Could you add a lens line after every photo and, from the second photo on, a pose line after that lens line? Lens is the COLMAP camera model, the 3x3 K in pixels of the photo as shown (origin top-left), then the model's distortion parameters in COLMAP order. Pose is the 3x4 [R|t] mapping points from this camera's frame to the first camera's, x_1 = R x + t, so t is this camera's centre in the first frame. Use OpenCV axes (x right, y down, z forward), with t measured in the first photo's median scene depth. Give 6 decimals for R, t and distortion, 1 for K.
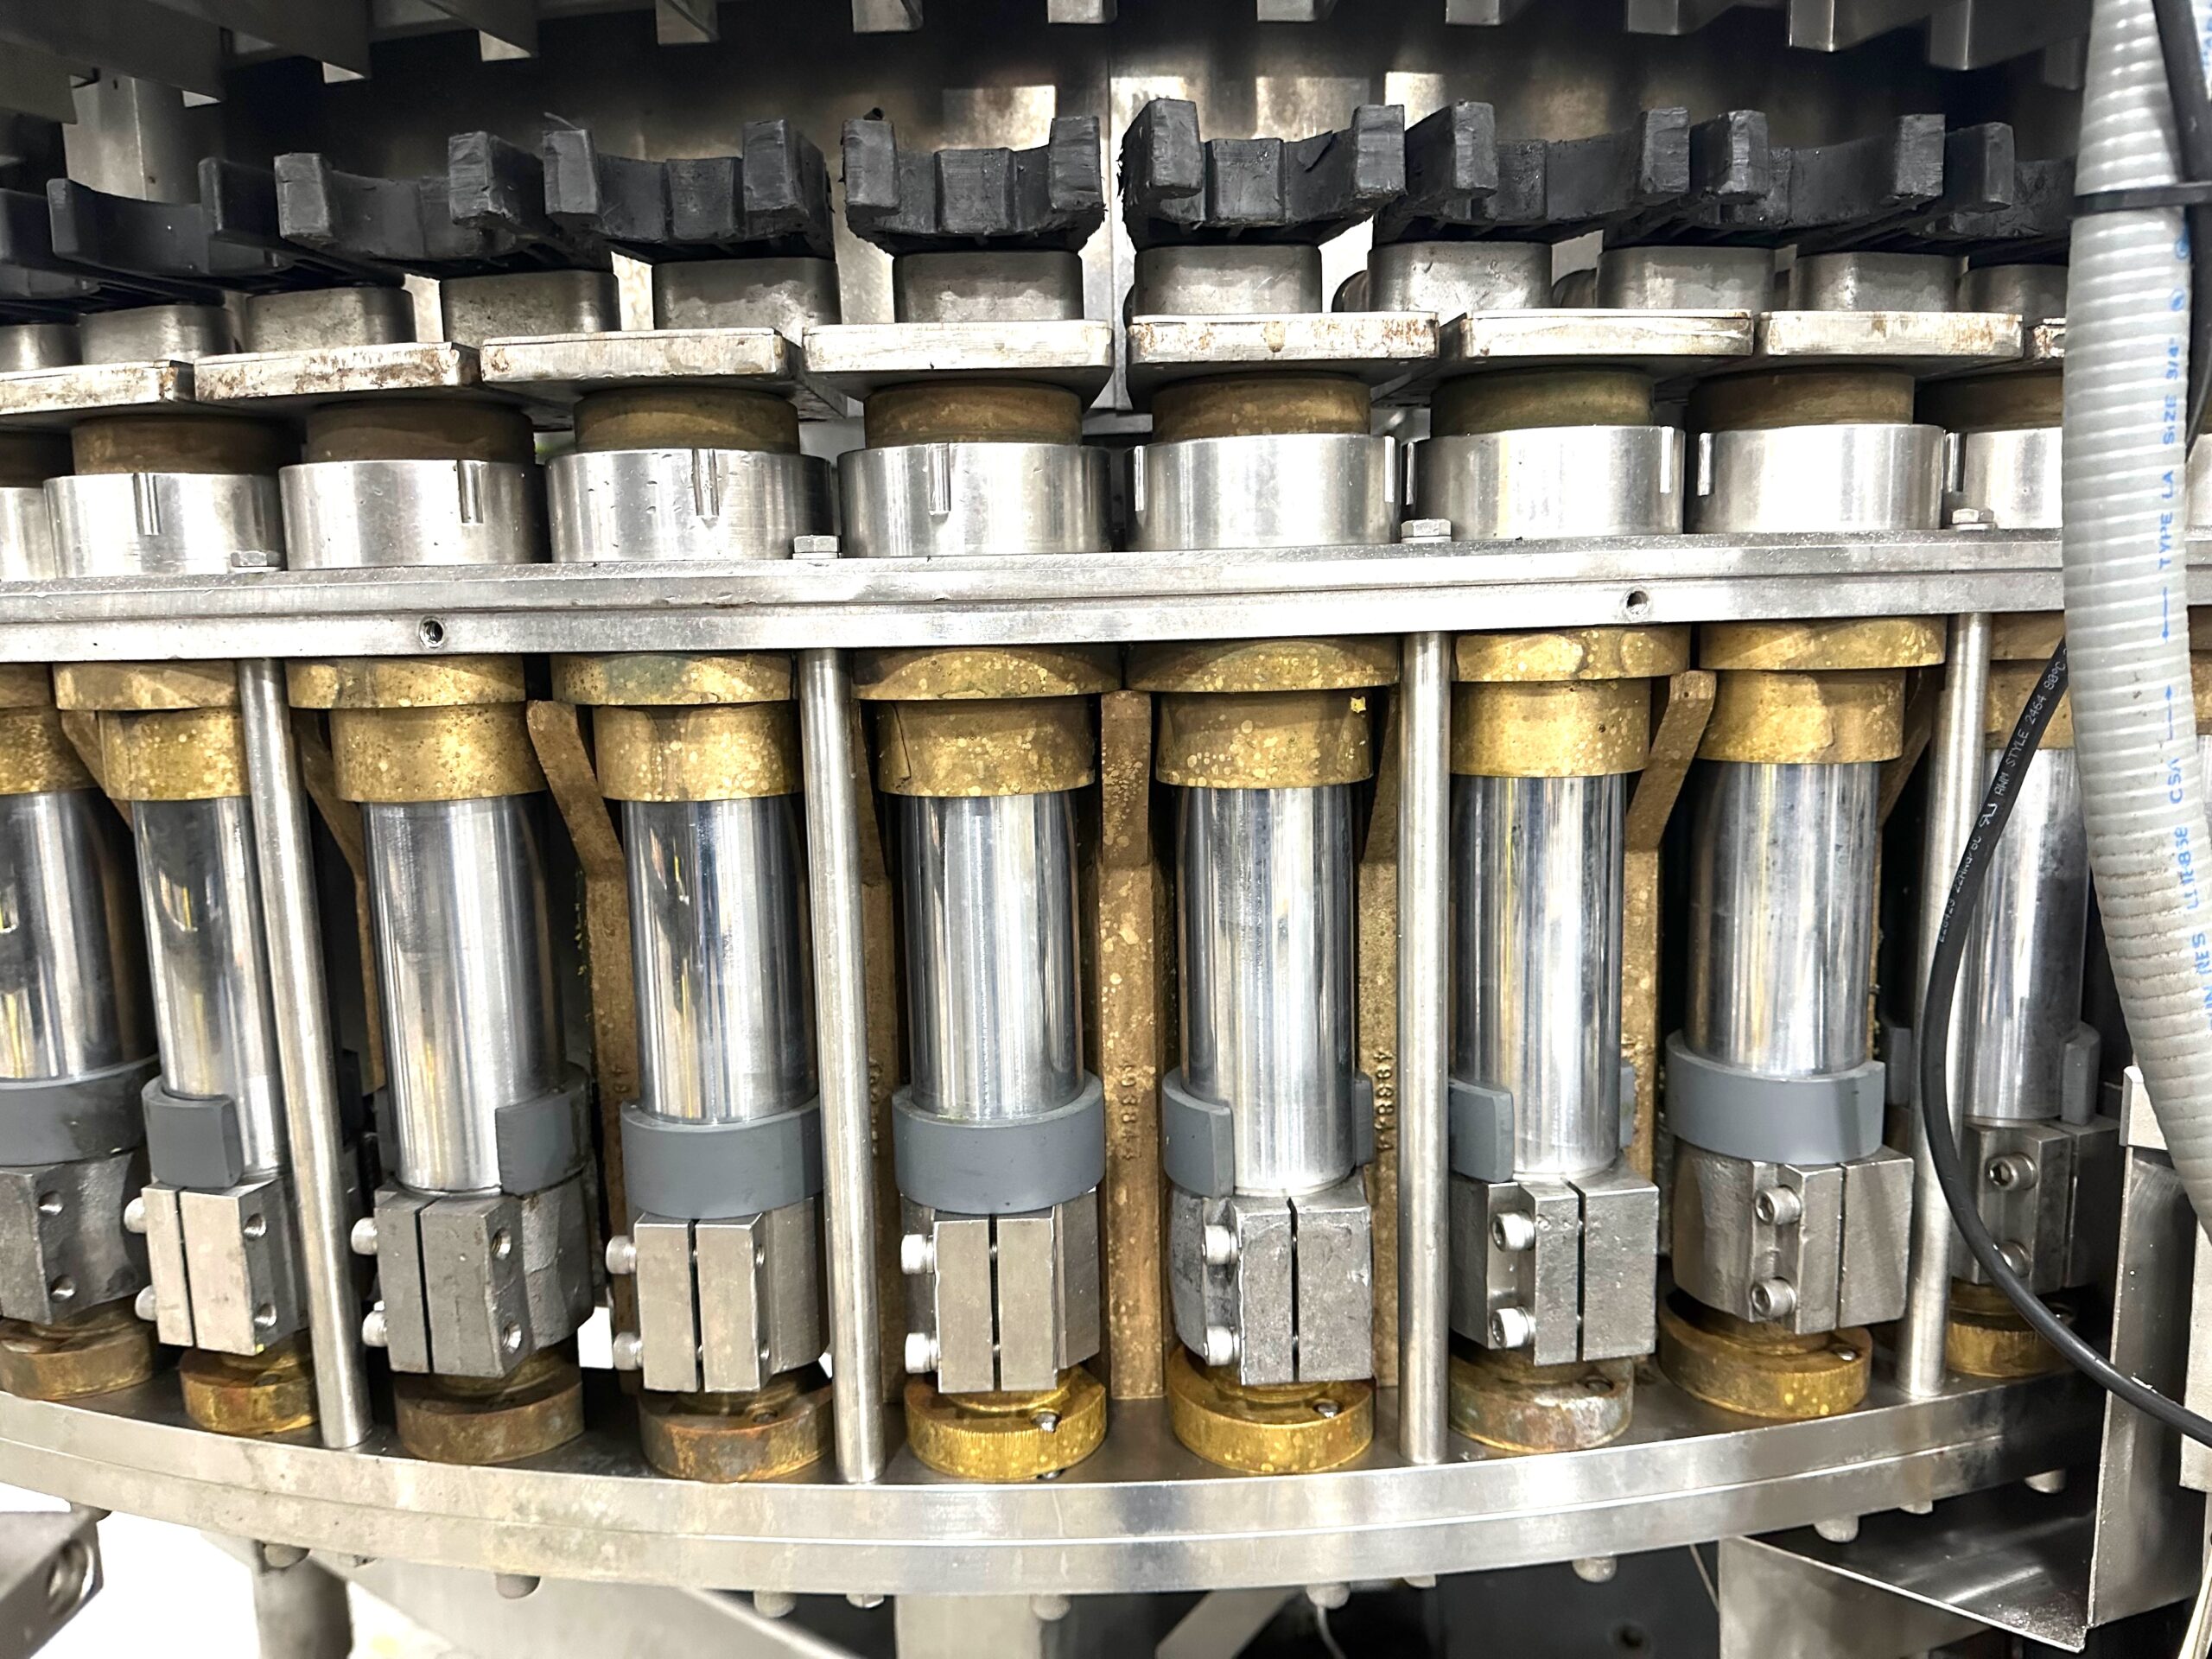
lens RADIAL K [[1565.0, 0, 1107.2], [0, 1565.0, 797.0], [0, 0, 1]] dist [0.048832, -0.075829]
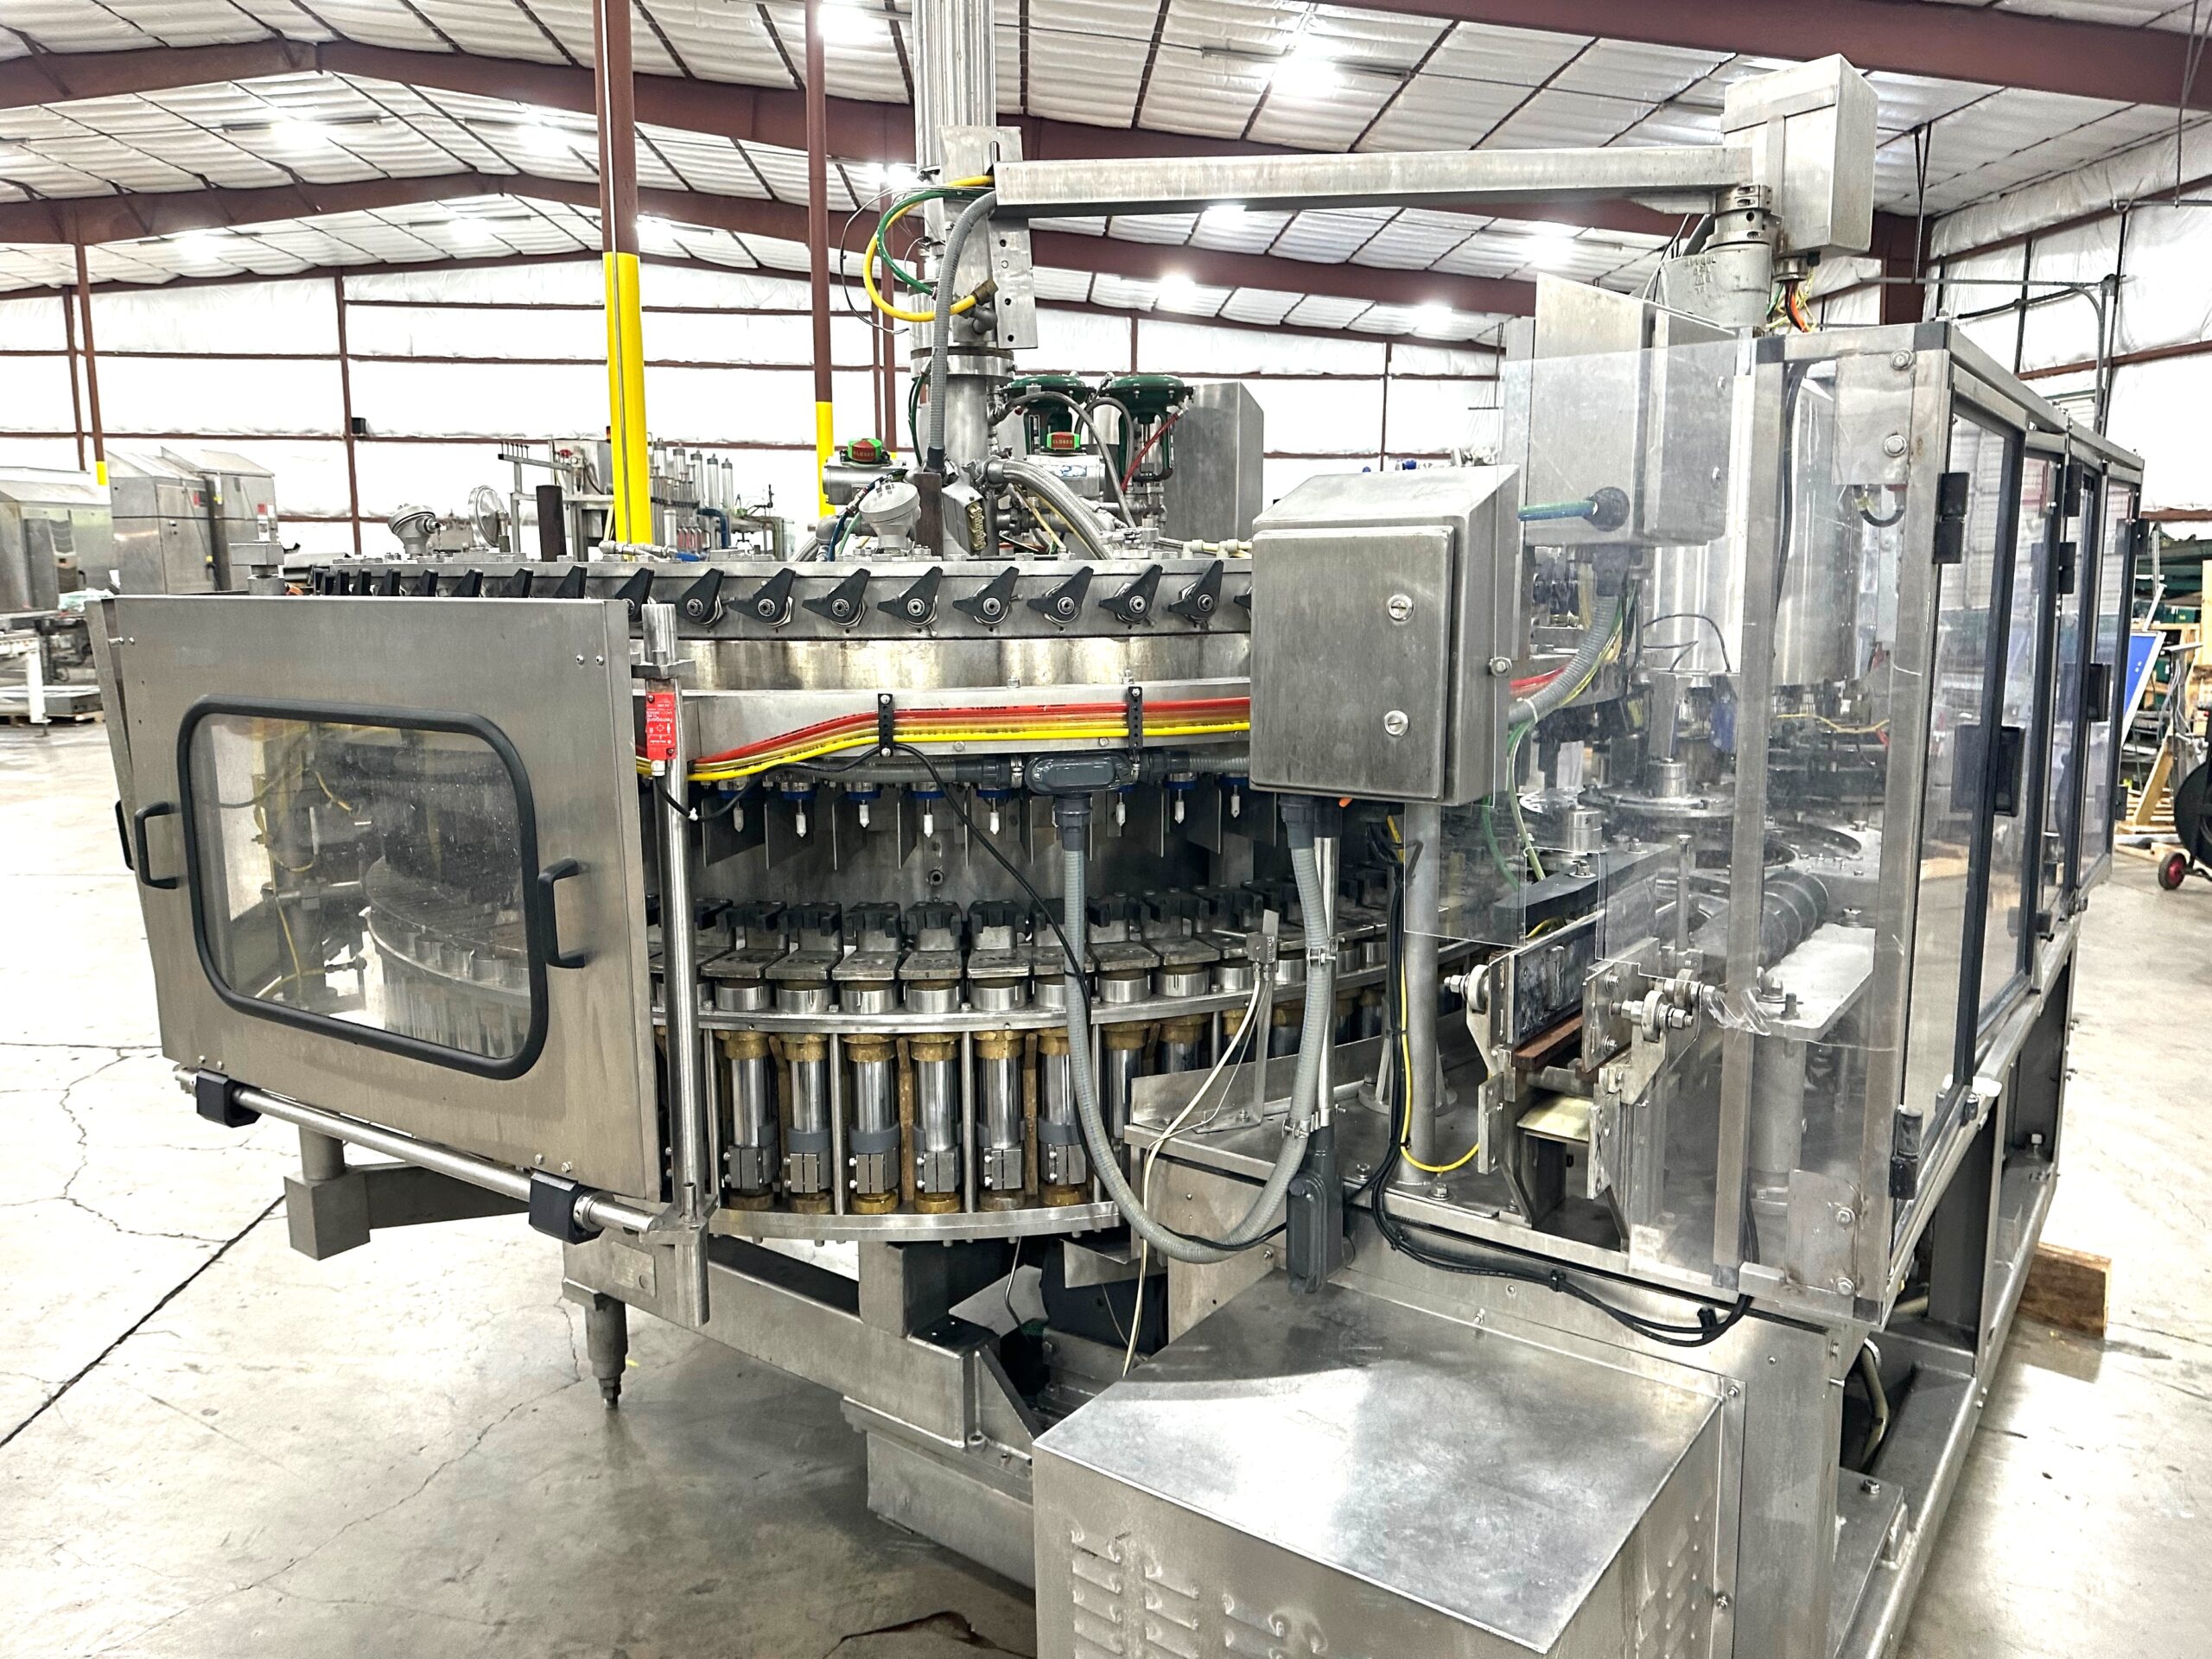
lens RADIAL K [[1565.0, 0, 1107.2], [0, 1565.0, 797.0], [0, 0, 1]] dist [0.048832, -0.075829]
pose [[0.999710, 0.020214, -0.013123, 0.634444], [-0.020084, 0.999749, 0.009922, -0.800750], [0.013320, -0.009656, 0.999865, -3.421469]]
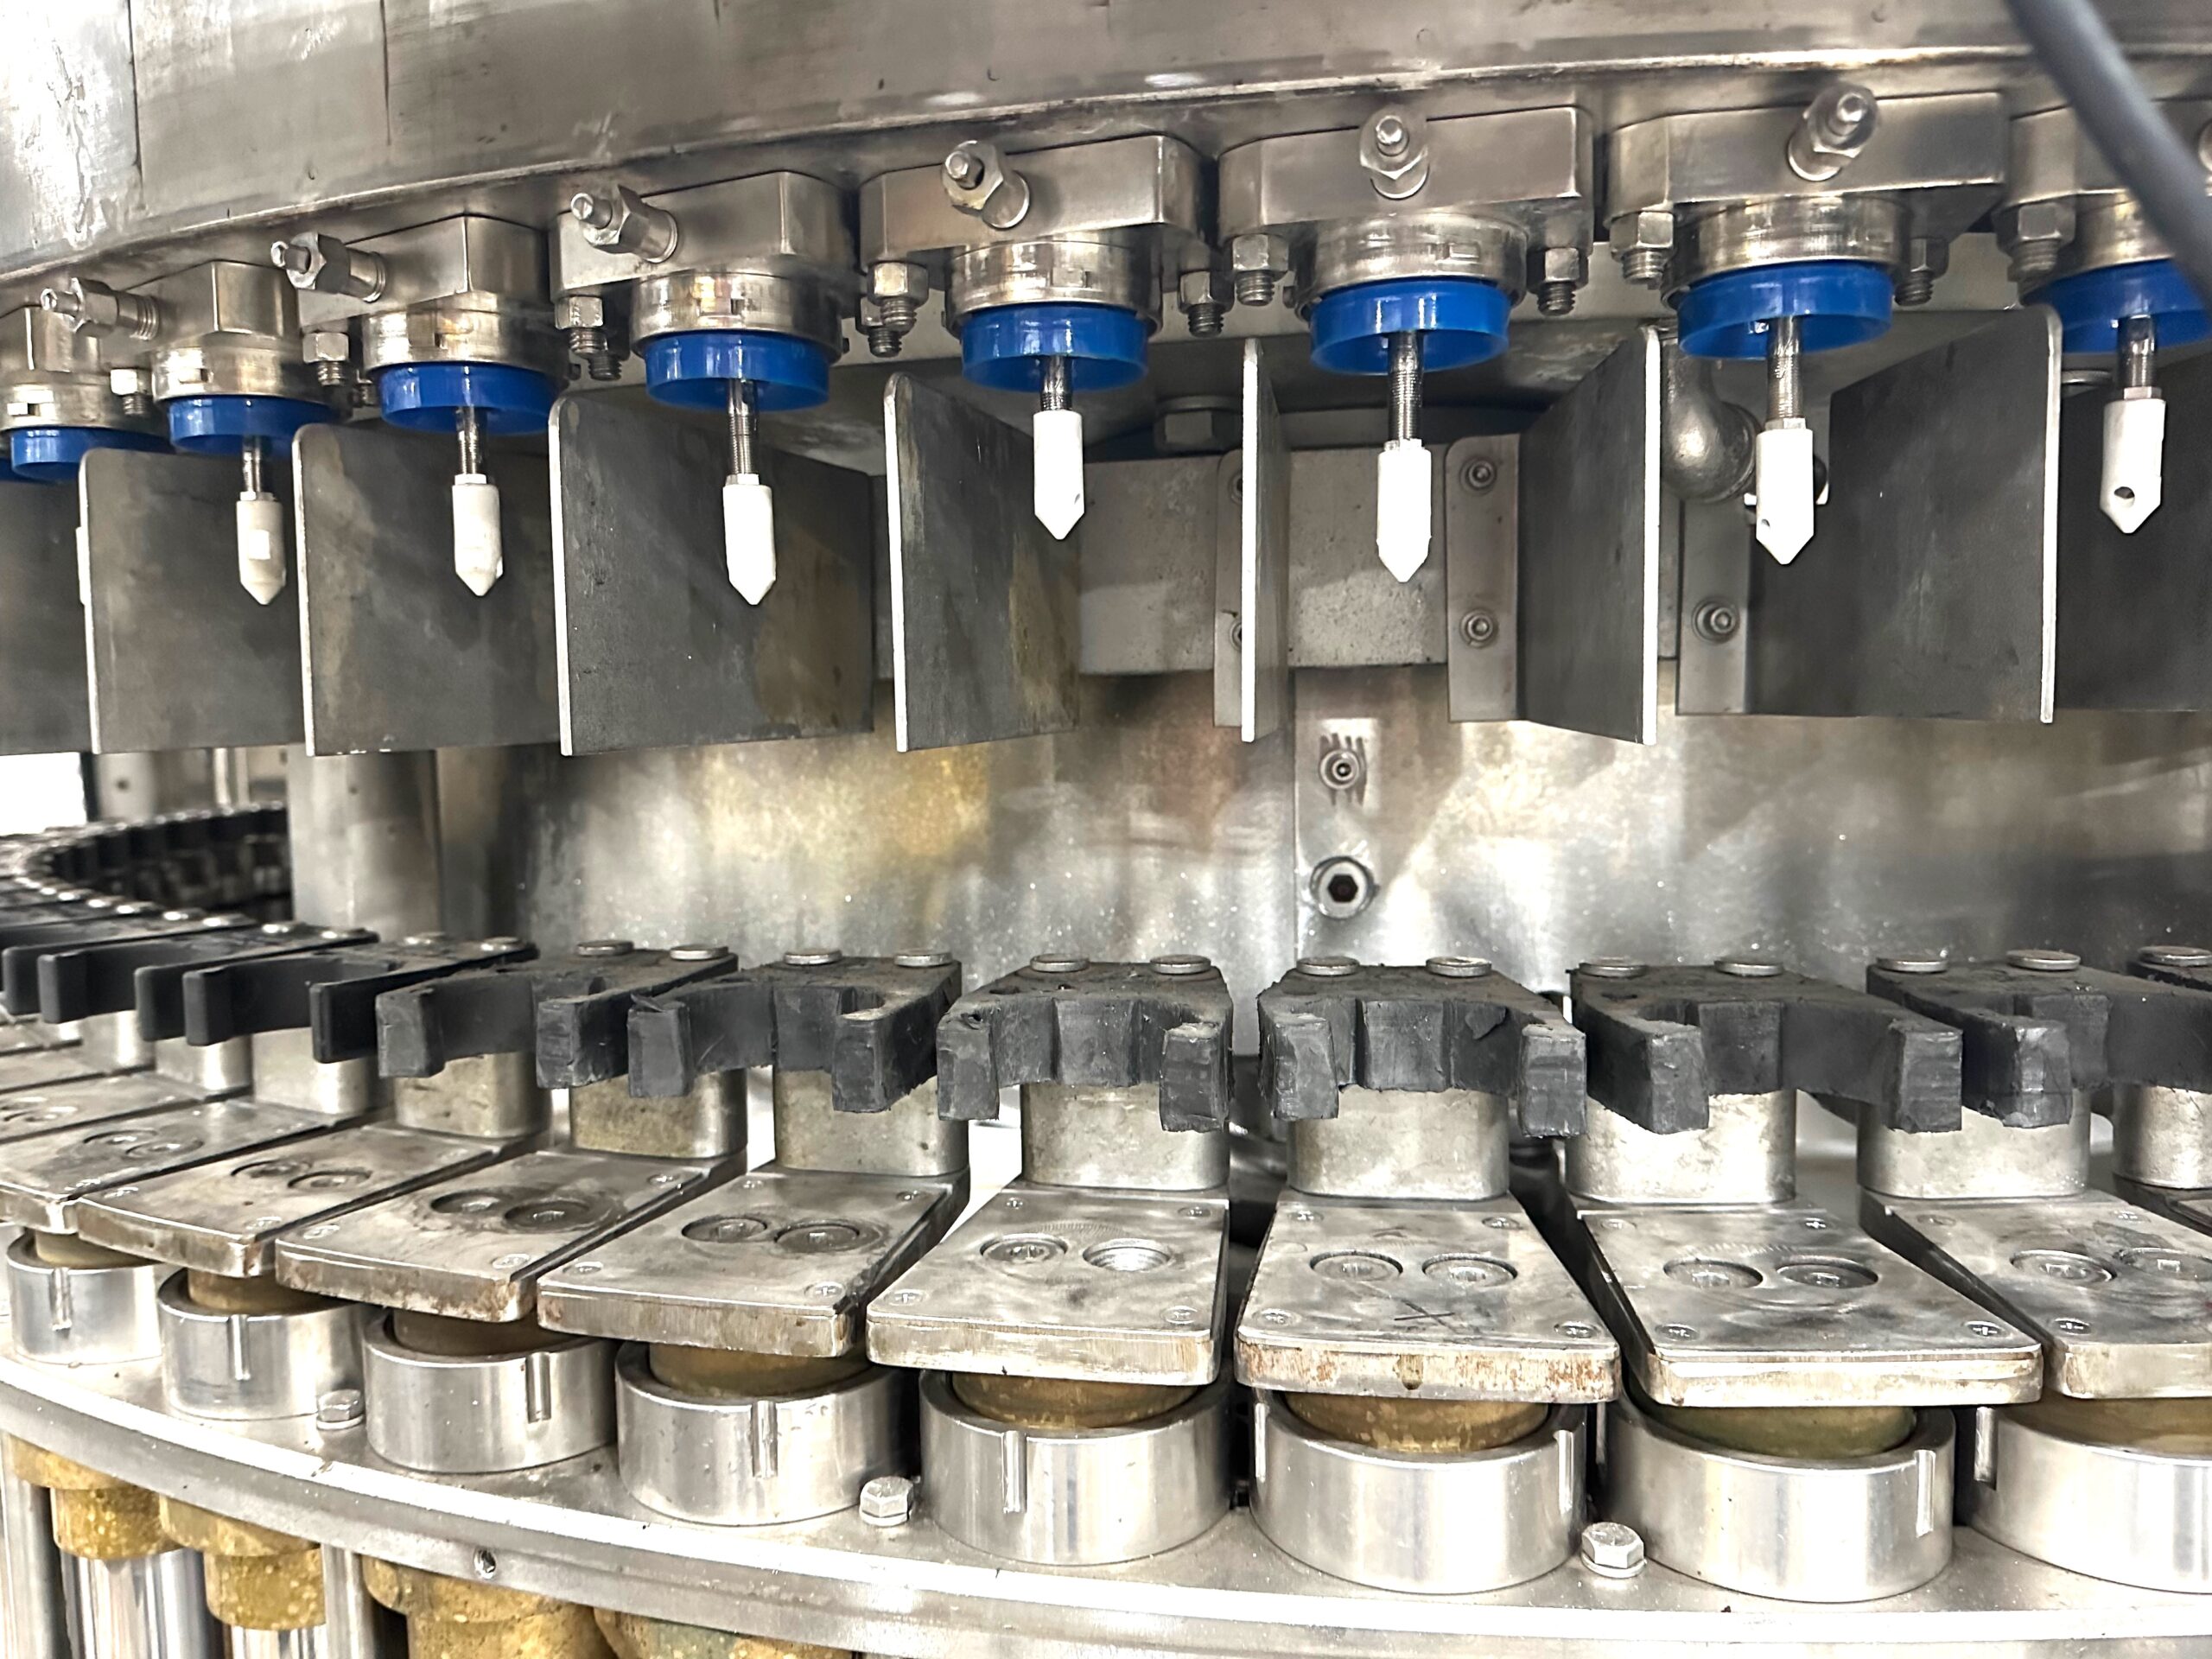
lens RADIAL K [[1562.1, 0, 1112.3], [0, 1562.1, 776.5], [0, 0, 1]] dist [-0.002064, 0.005870]
pose [[0.982248, 0.018679, -0.186657, 0.089299], [-0.030189, 0.997800, -0.059016, -0.490099], [0.185144, 0.063604, 0.980651, 0.132974]]
